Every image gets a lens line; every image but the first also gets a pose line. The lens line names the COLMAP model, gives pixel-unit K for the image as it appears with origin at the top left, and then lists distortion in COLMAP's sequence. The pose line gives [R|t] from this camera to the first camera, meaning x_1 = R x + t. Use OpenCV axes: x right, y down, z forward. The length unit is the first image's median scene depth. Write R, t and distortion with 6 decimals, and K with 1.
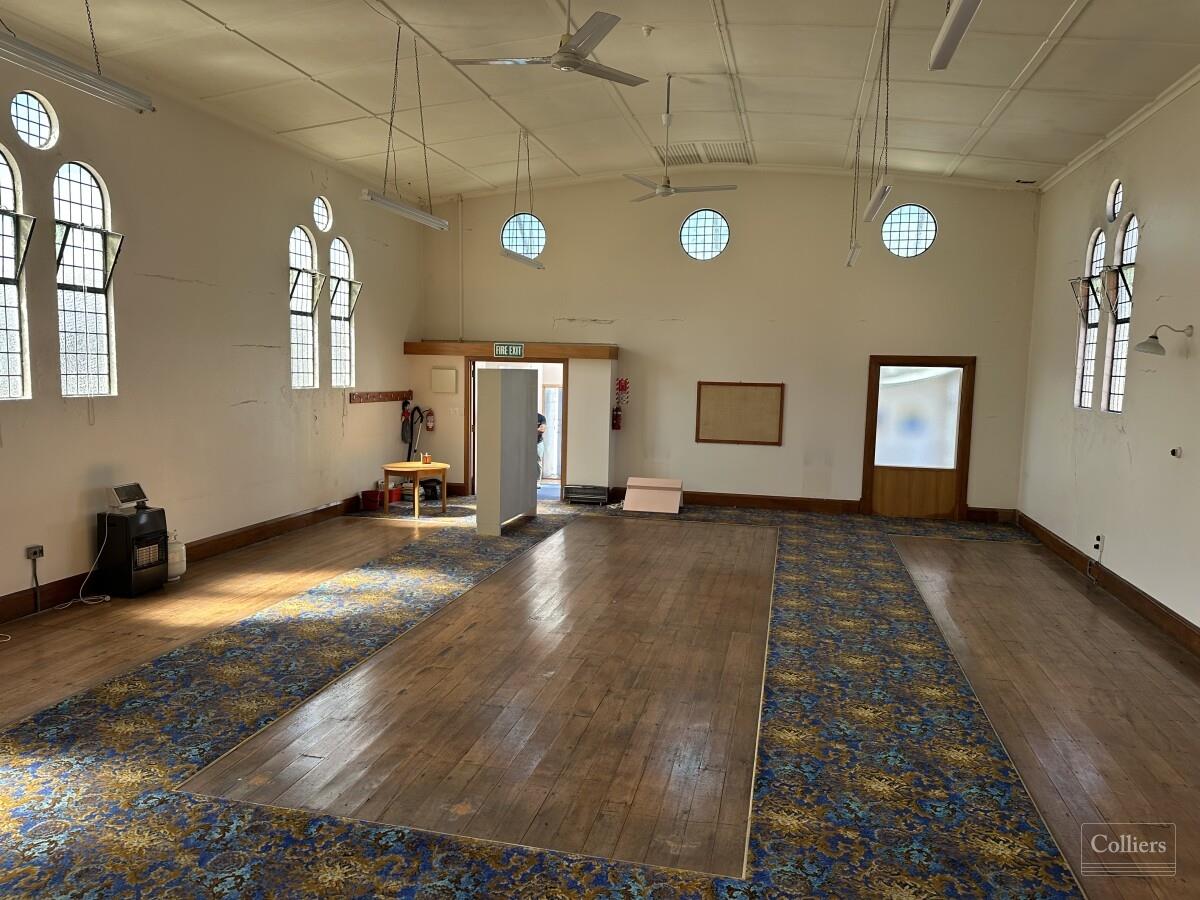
lens RADIAL K [[847.9, 0, 595.7], [0, 847.9, 453.5], [0, 0, 1]] dist [0.119121, -0.156113]
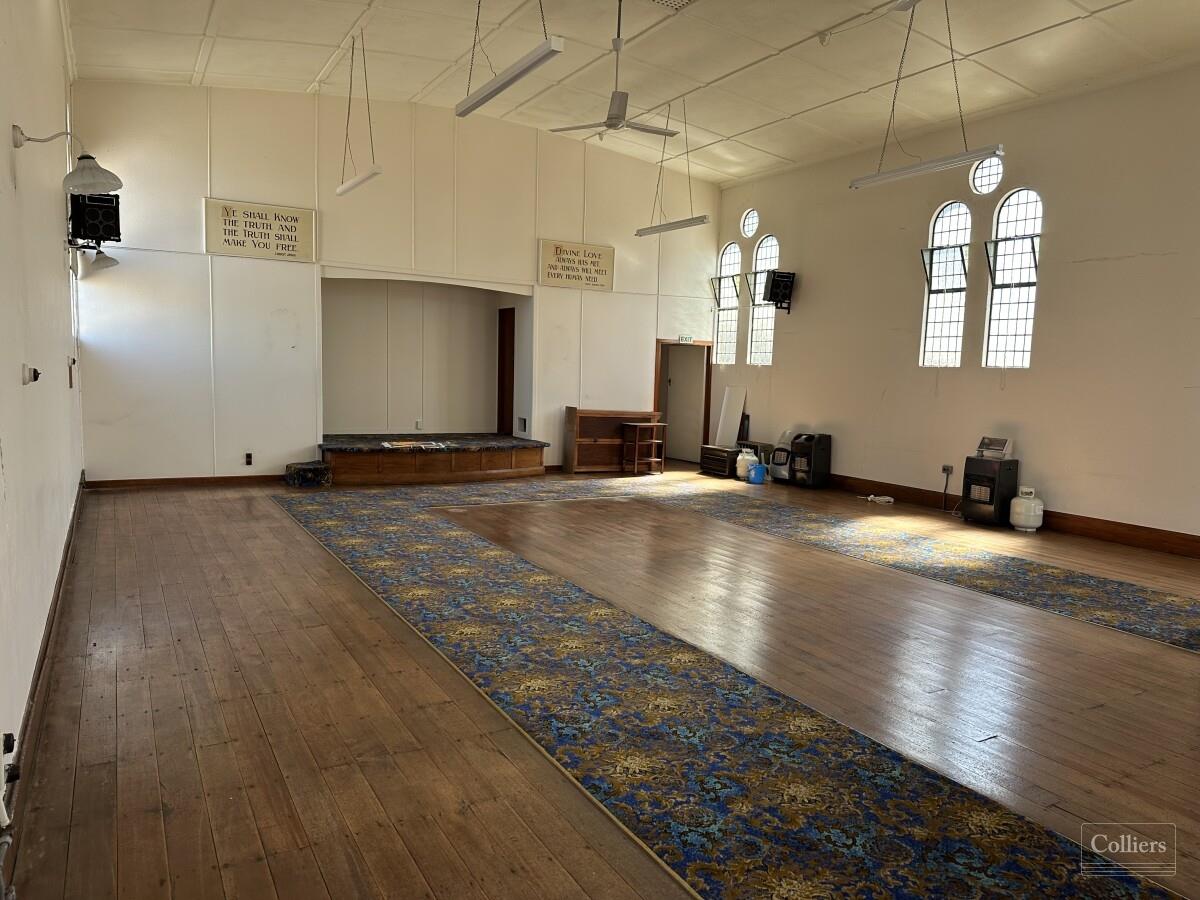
lens RADIAL K [[847.9, 0, 595.7], [0, 847.9, 453.5], [0, 0, 1]] dist [0.119121, -0.156113]
pose [[-0.746446, 0.017295, -0.665221, 0.788668], [-0.118744, 0.980156, 0.158726, -0.076747], [0.654765, 0.197471, -0.729580, 1.667432]]
